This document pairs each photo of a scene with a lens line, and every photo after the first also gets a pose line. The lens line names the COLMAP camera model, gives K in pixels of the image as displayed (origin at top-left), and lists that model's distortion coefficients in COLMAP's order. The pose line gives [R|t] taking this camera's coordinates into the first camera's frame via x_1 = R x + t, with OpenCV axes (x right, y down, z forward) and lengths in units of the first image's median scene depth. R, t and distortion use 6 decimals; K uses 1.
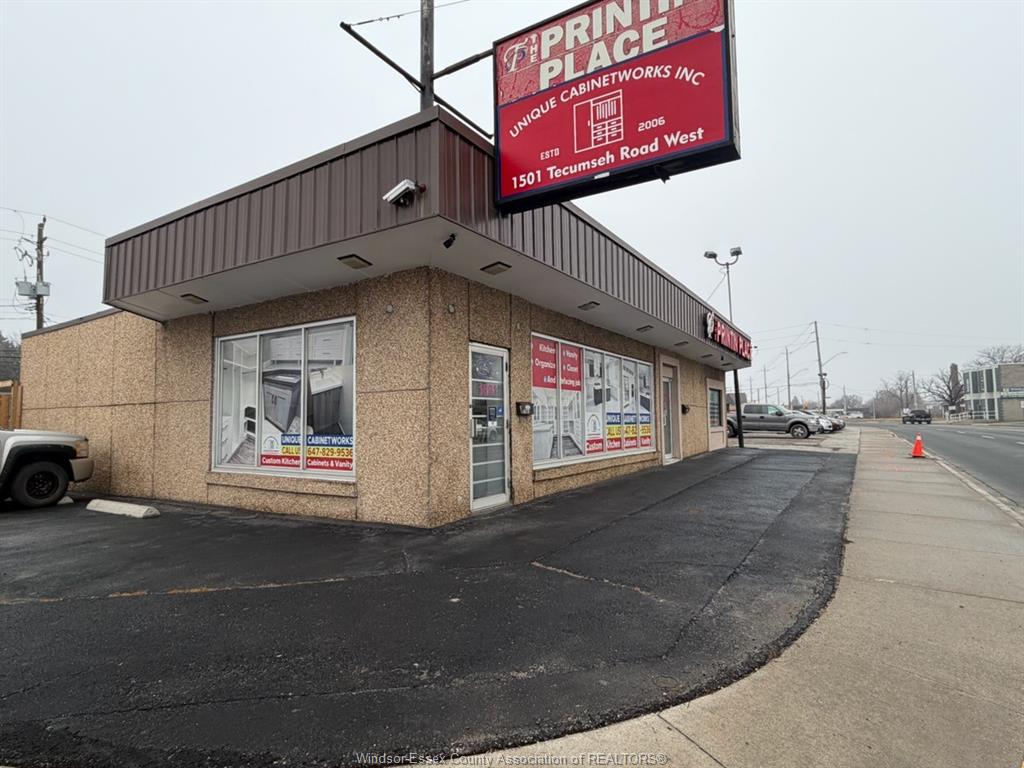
lens RADIAL K [[550.3, 0, 512.2], [0, 550.3, 384.2], [0, 0, 1]] dist [0.001513, 0.000625]
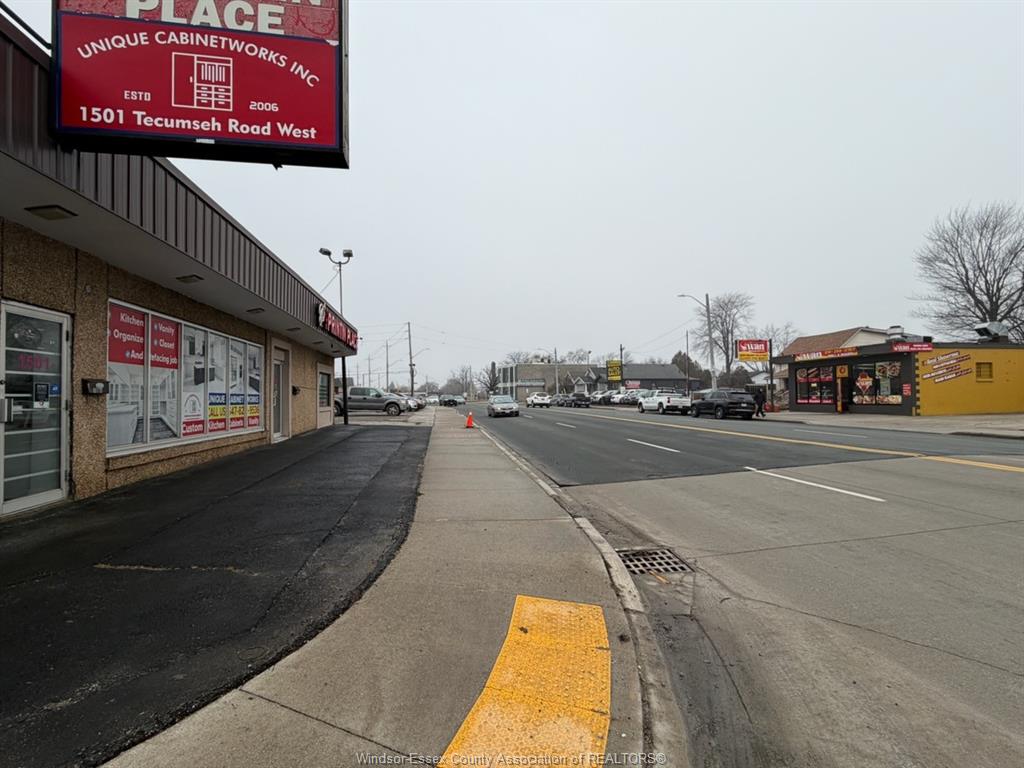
lens RADIAL K [[488.9, 0, 511.1], [0, 488.9, 383.8], [0, 0, 1]] dist [0.004321, -0.000144]
pose [[0.755877, 0.022125, 0.654339, 0.013827], [-0.041557, 0.999035, 0.014225, 0.002257], [-0.653393, -0.037945, 0.756067, 0.005077]]
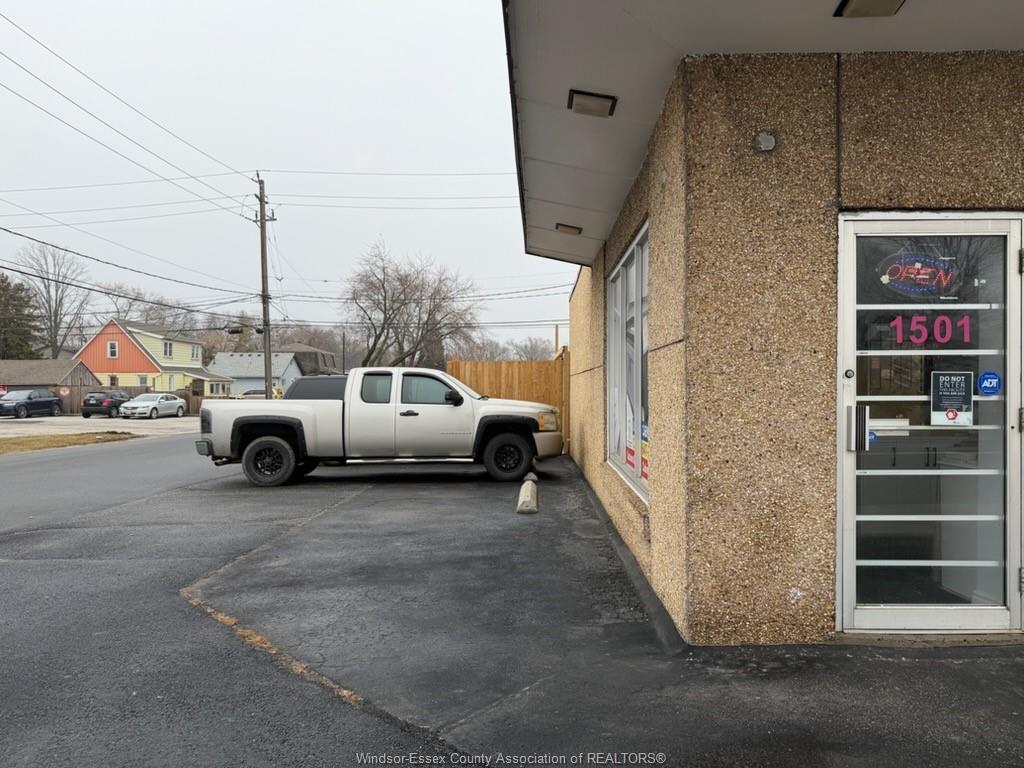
lens RADIAL K [[718.6, 0, 511.5], [0, 718.6, 386.4], [0, 0, 1]] dist [0.074088, -0.070622]
pose [[0.517759, 0.010259, -0.855465, 0.251980], [0.049193, 0.997917, 0.041741, 0.014835], [0.854111, -0.063695, 0.516176, 0.508873]]
